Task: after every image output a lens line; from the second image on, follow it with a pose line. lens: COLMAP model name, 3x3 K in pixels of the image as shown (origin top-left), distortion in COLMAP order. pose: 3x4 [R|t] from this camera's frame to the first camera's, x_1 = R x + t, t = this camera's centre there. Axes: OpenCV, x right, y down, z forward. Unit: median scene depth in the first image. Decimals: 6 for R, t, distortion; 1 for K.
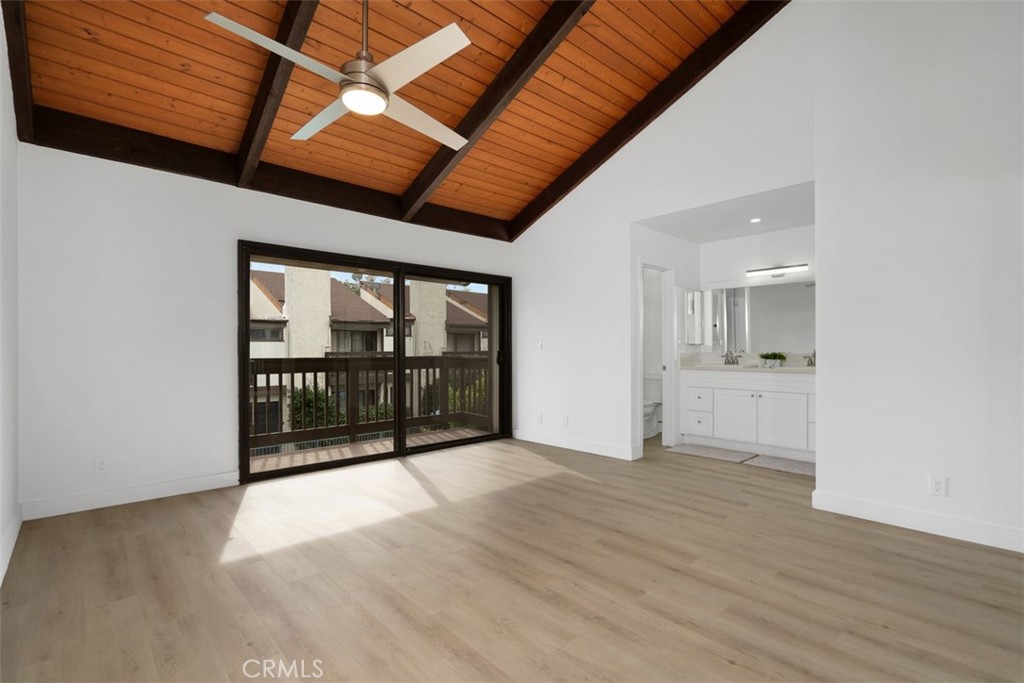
lens RADIAL K [[467.3, 0, 504.6], [0, 467.3, 352.5], [0, 0, 1]] dist [-0.002564, 0.000010]
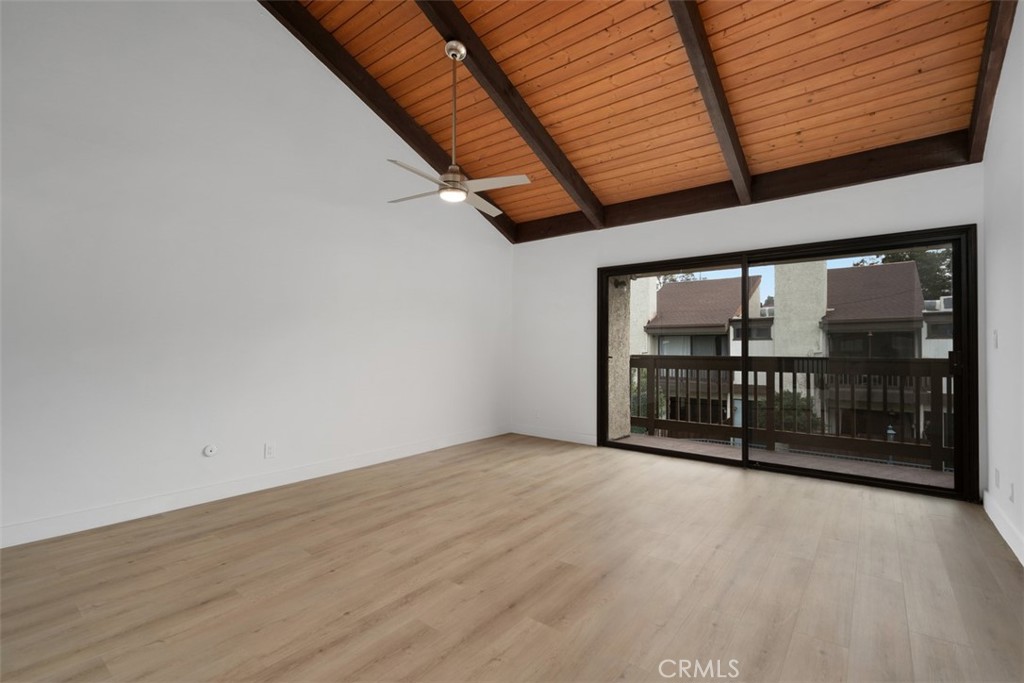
lens RADIAL K [[465.3, 0, 507.4], [0, 465.3, 343.8], [0, 0, 1]] dist [-0.001703, 0.000902]
pose [[0.152725, -0.004882, -0.988257, 0.984626], [-0.008639, 0.999943, -0.006275, -0.008683], [0.988231, 0.009496, 0.152675, 0.696207]]
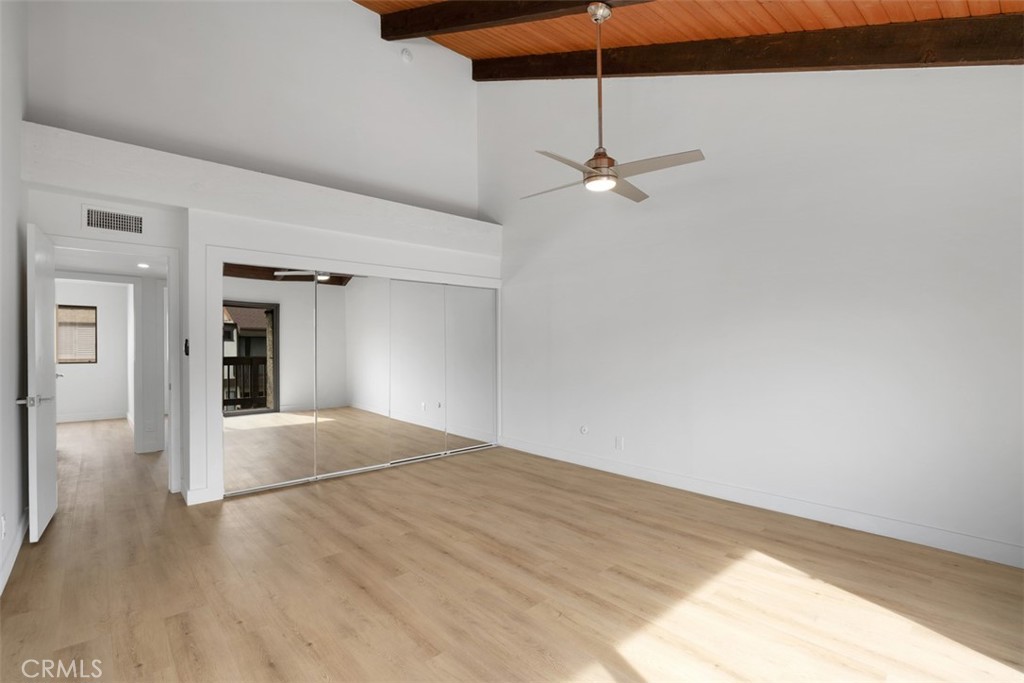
lens RADIAL K [[467.3, 0, 504.6], [0, 467.3, 352.5], [0, 0, 1]] dist [-0.002564, 0.000010]
pose [[-0.999685, 0.008172, 0.023727, -0.030672], [0.008575, 0.999819, 0.016966, -0.043631], [-0.023584, 0.017164, -0.999574, 1.772578]]
